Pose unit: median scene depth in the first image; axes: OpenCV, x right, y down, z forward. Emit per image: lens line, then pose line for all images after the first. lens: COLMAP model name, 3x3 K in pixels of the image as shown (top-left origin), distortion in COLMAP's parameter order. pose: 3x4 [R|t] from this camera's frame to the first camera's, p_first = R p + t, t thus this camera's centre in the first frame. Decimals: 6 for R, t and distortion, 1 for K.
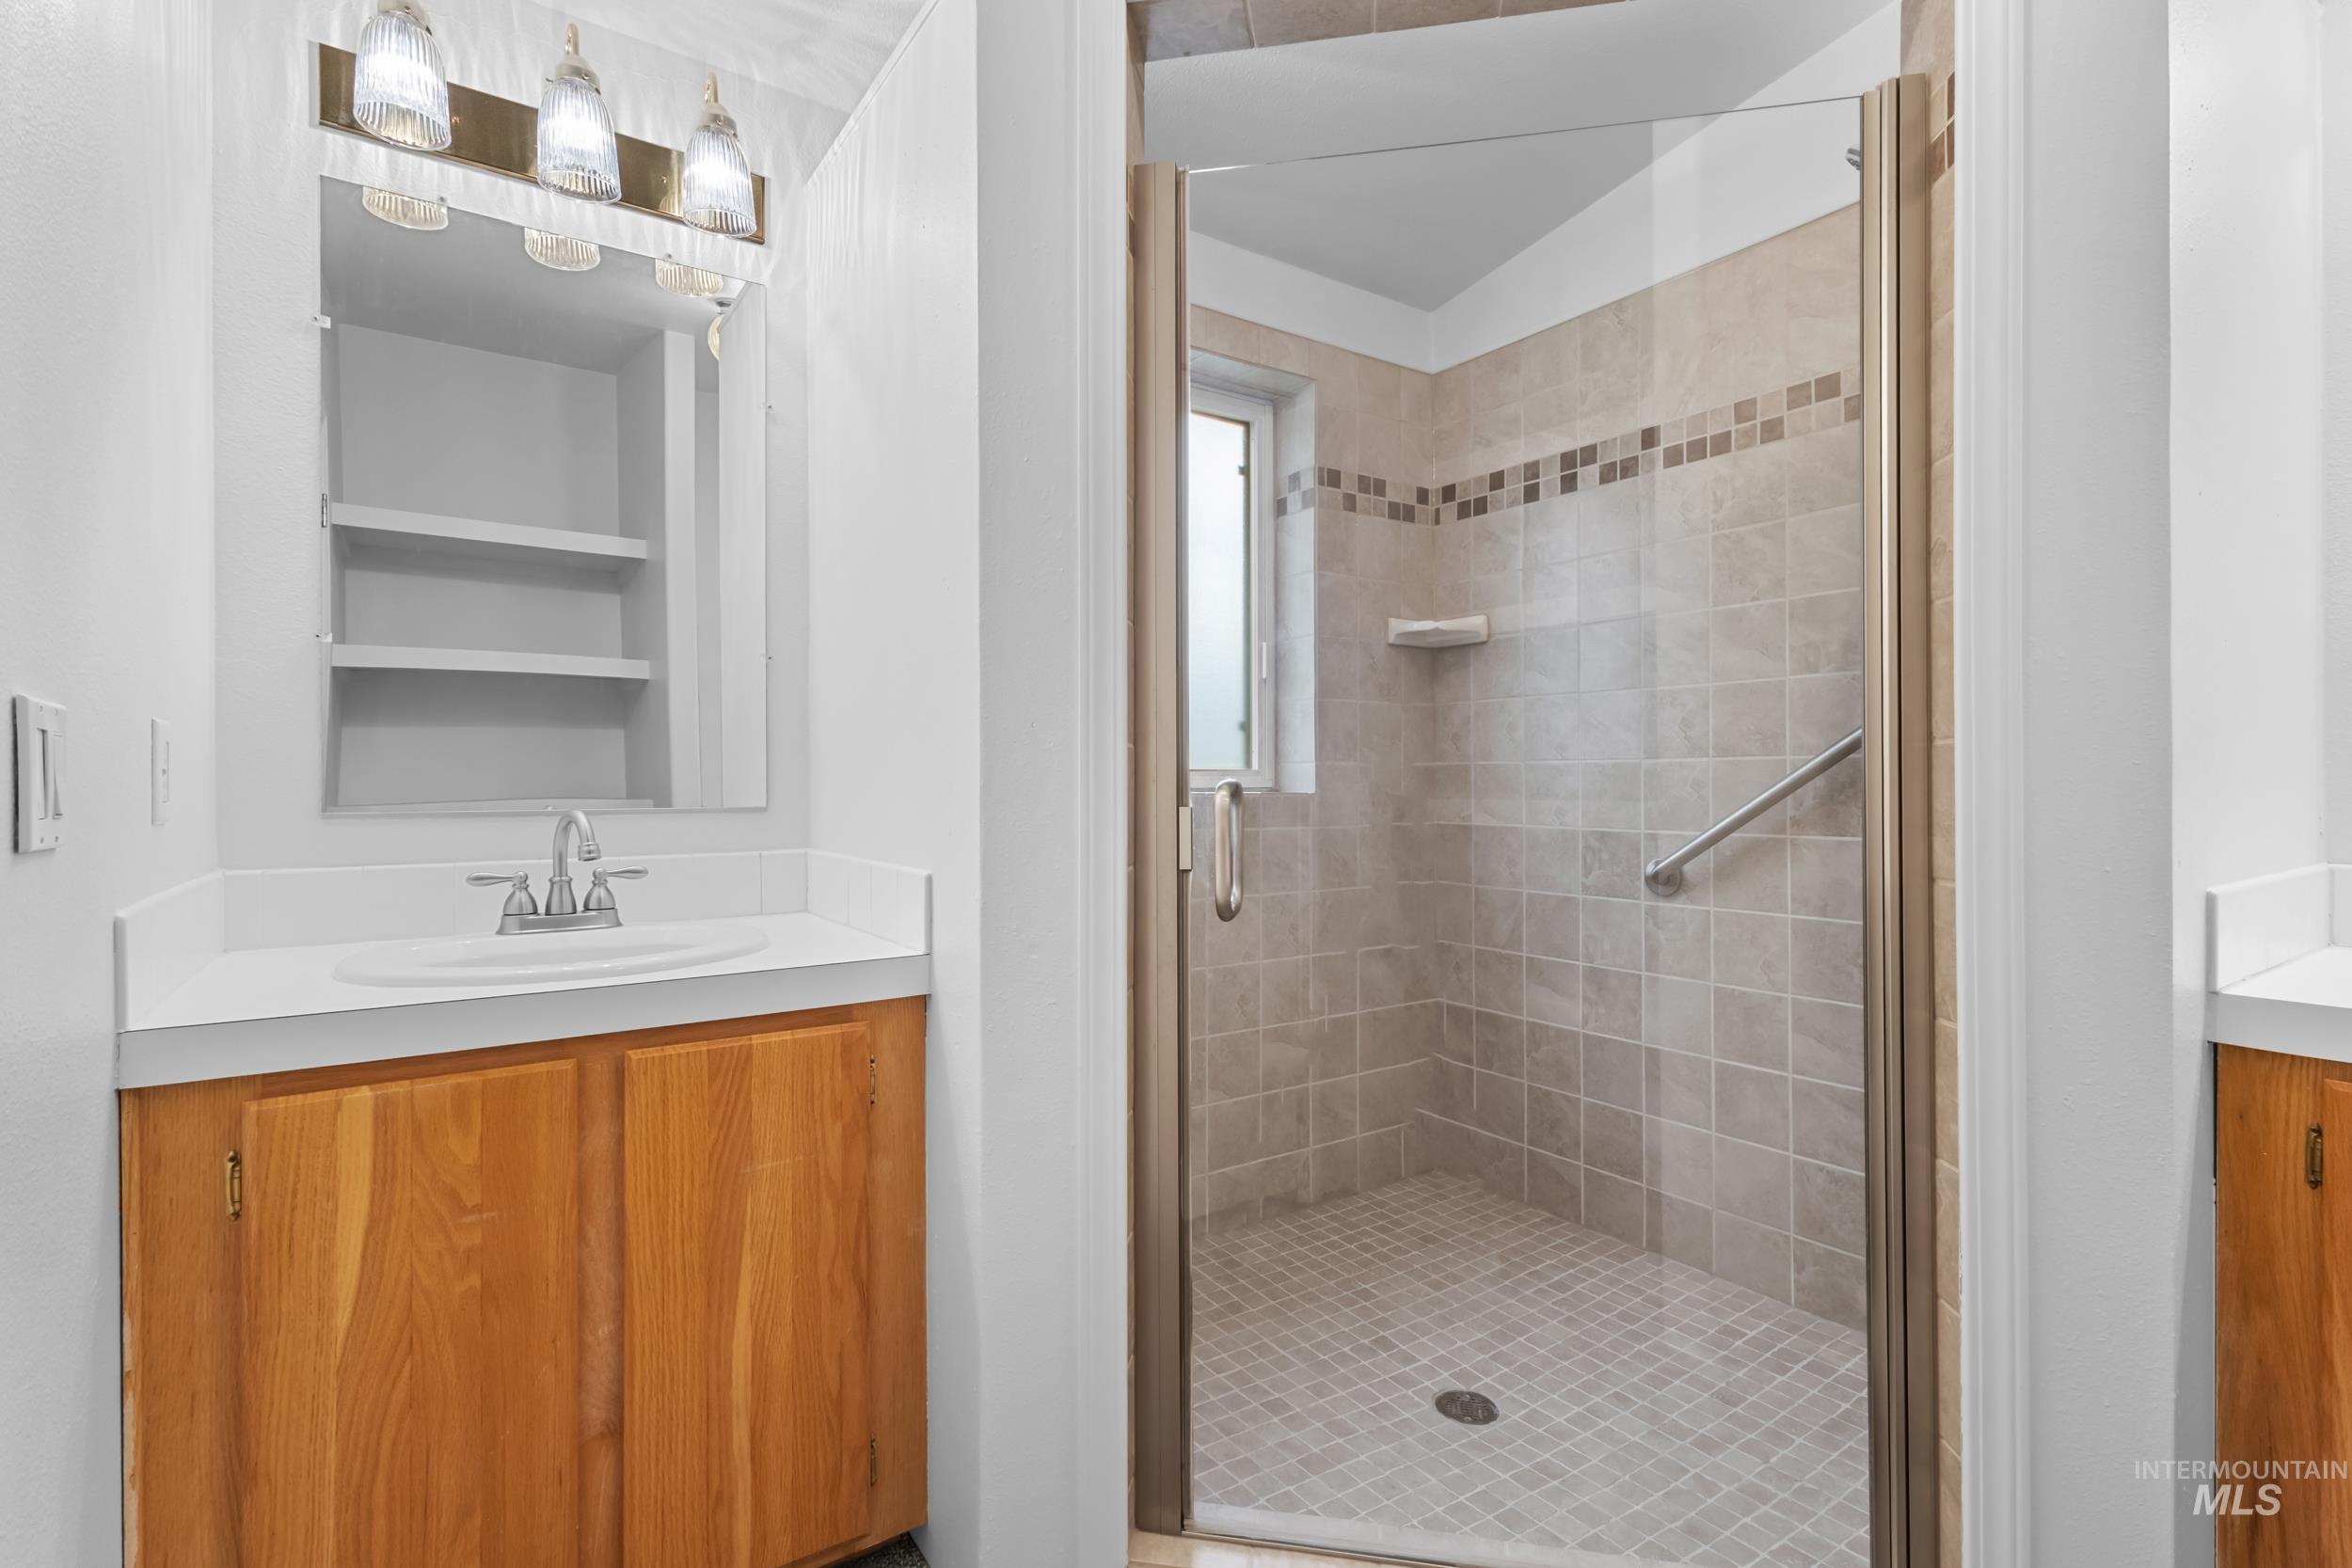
lens RADIAL K [[1084.5, 0, 1170.1], [0, 1084.5, 782.6], [0, 0, 1]] dist [0.001305, 0.001060]
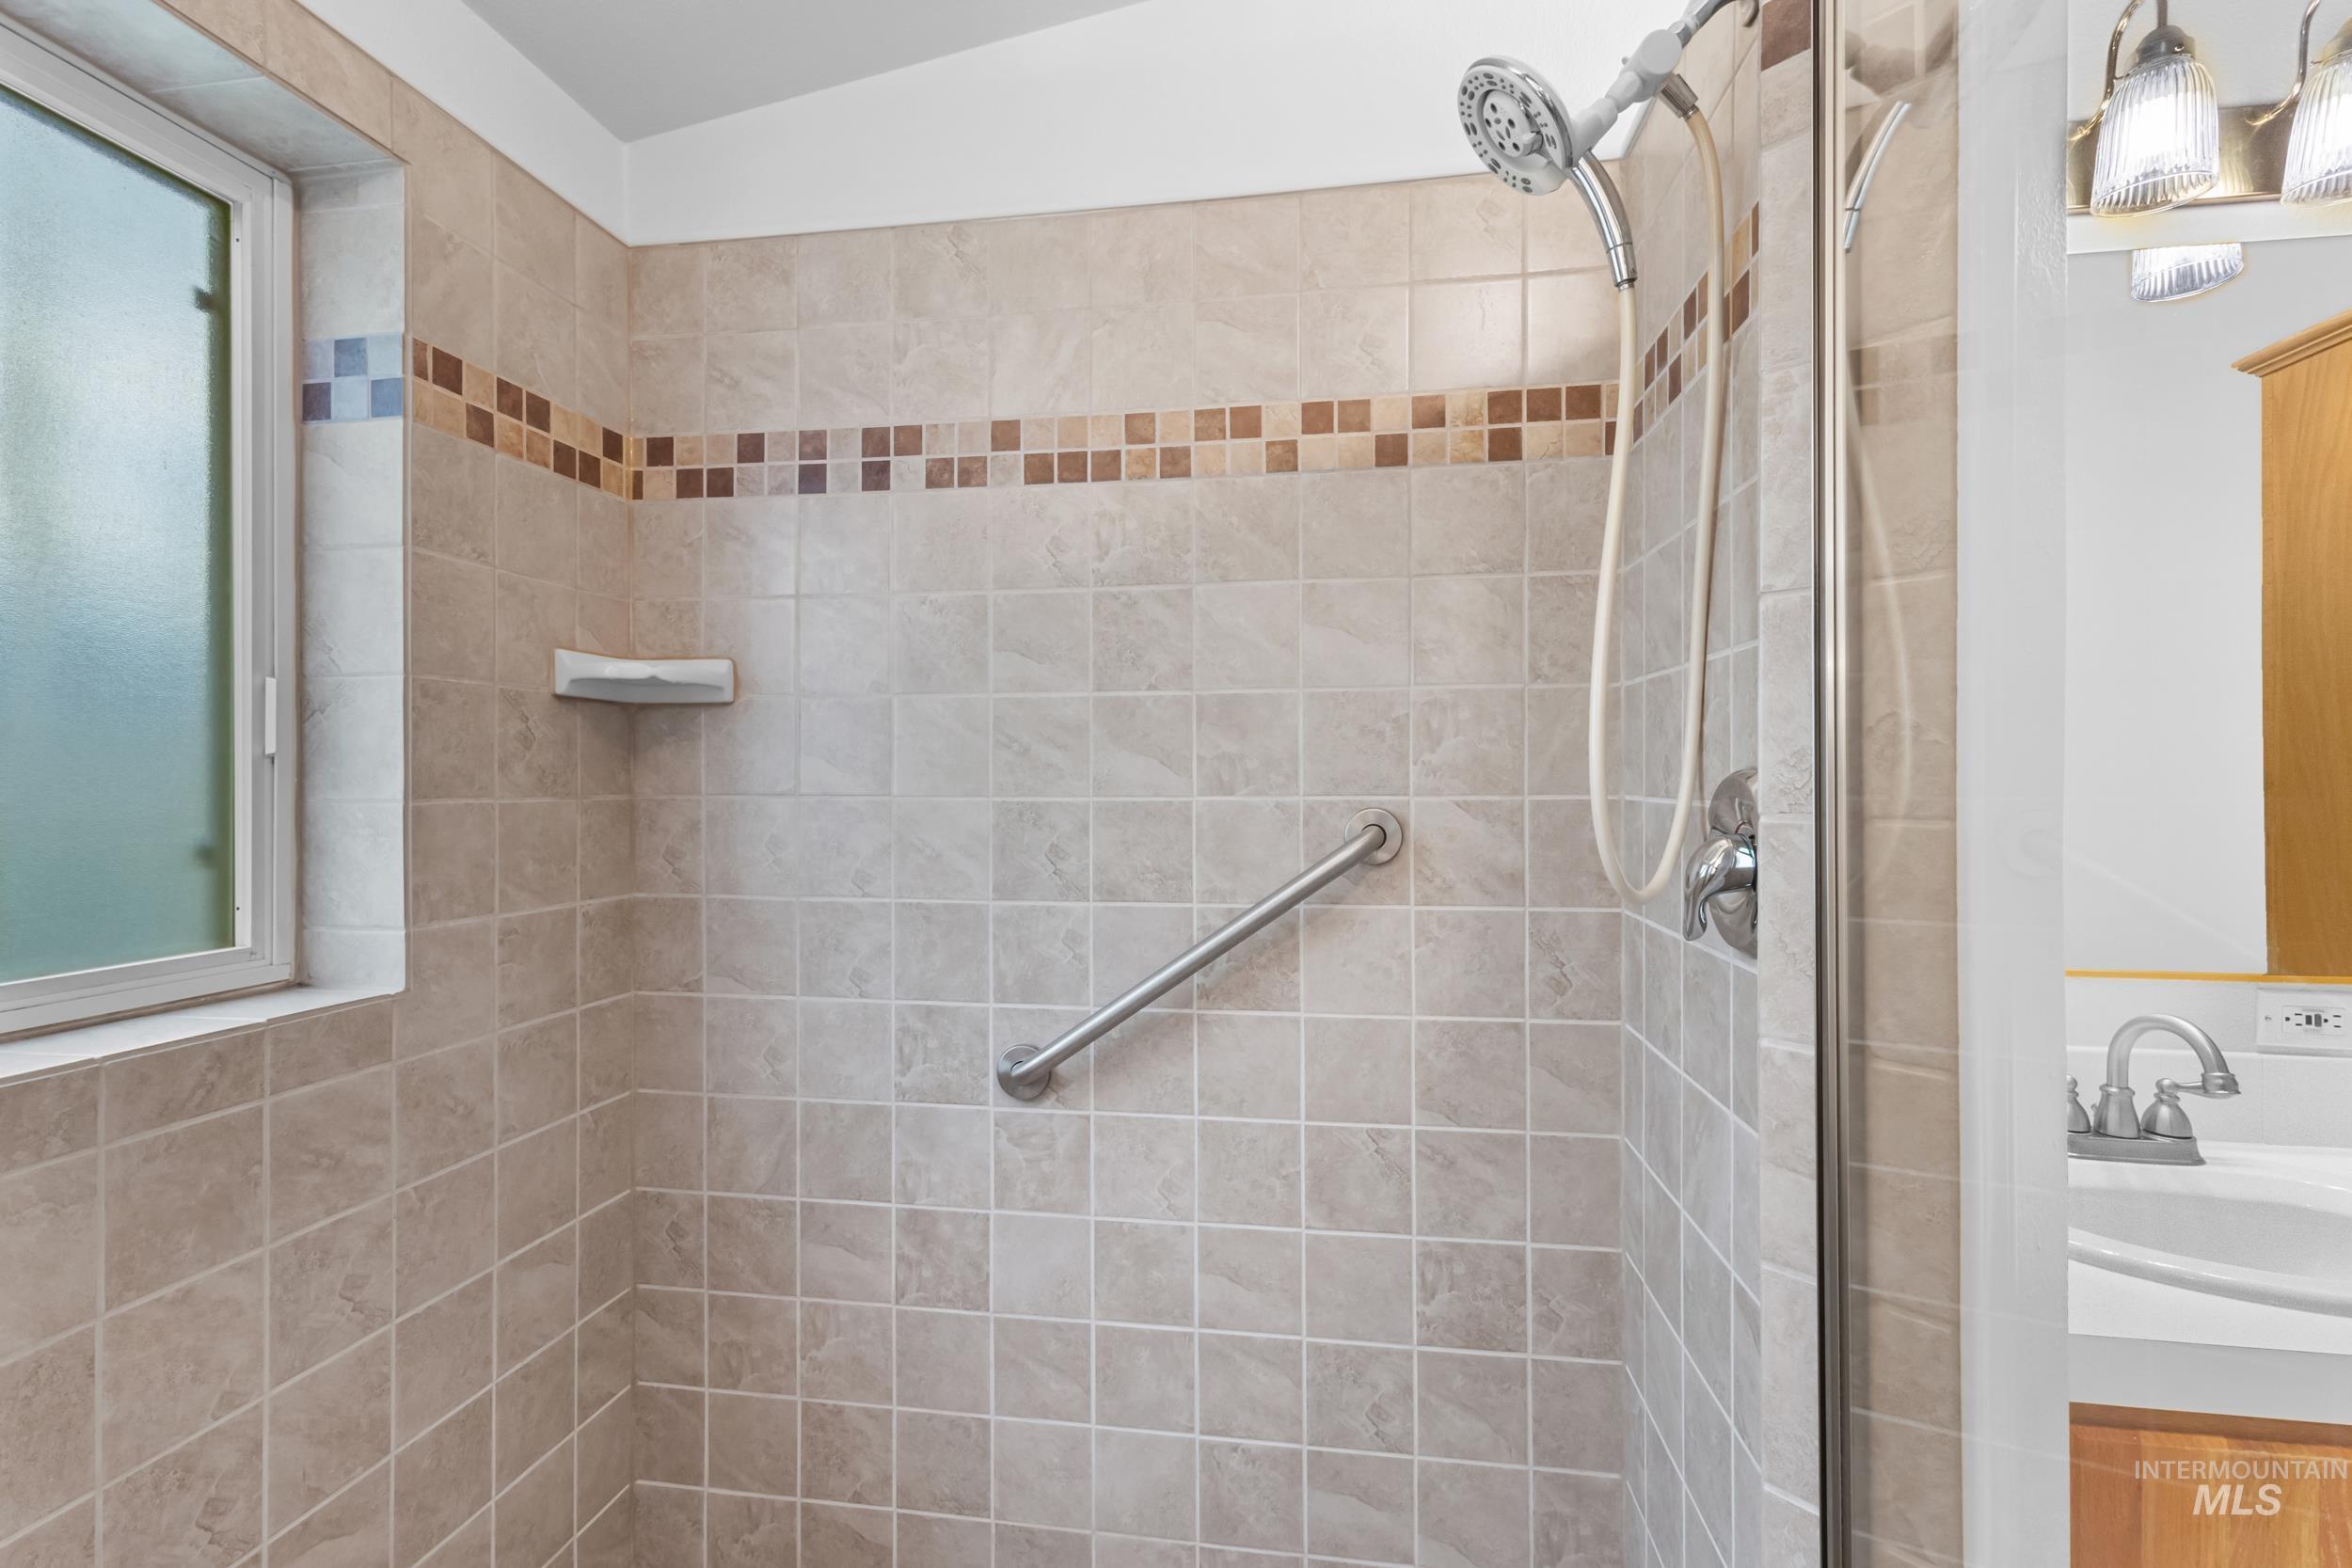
lens RADIAL K [[1084.5, 0, 1170.1], [0, 1084.5, 782.6], [0, 0, 1]] dist [0.001305, 0.001060]
pose [[0.685599, 0.002142, 0.727976, 0.012415], [0.000299, 0.999995, -0.003224, -0.089969], [-0.727979, 0.002428, 0.685595, 0.428289]]
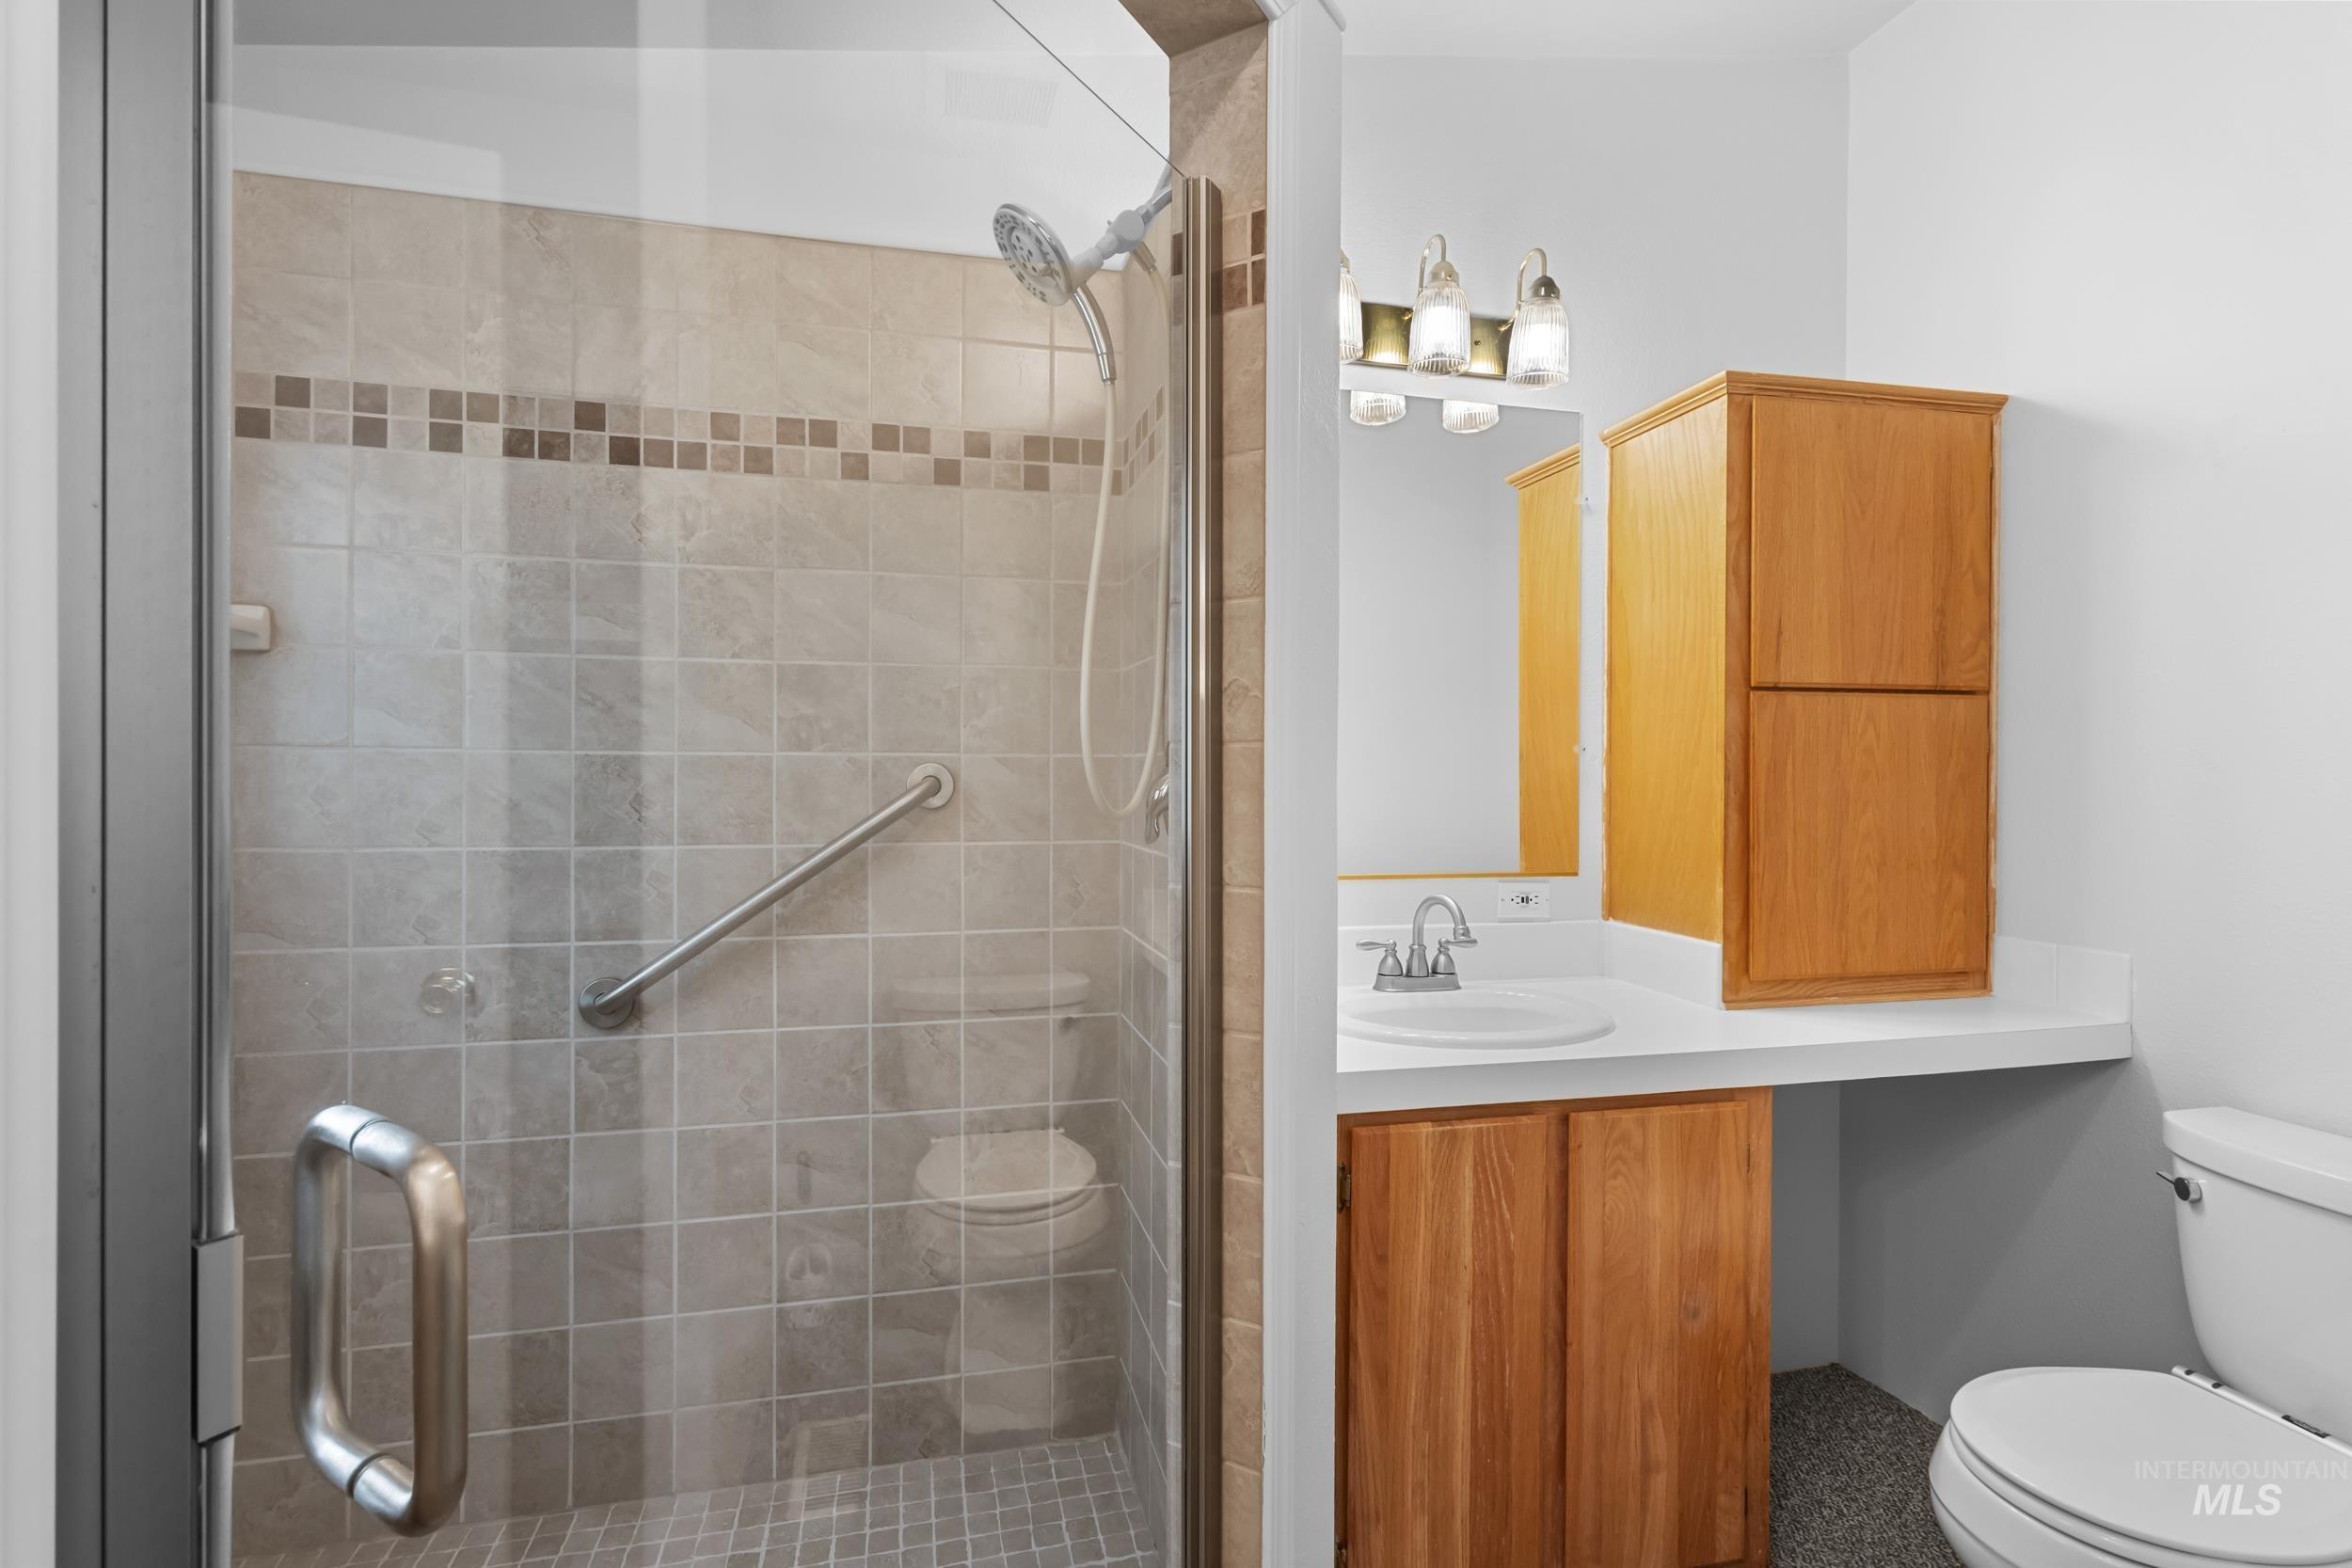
lens RADIAL K [[1081.1, 0, 1170.1], [0, 1081.1, 783.8], [0, 0, 1]] dist [-0.003128, 0.007890]
pose [[0.354289, 0.001537, 0.935135, -0.104418], [-0.004215, 0.999991, -0.000046, -0.063290], [-0.935126, -0.003925, 0.354292, 0.344359]]
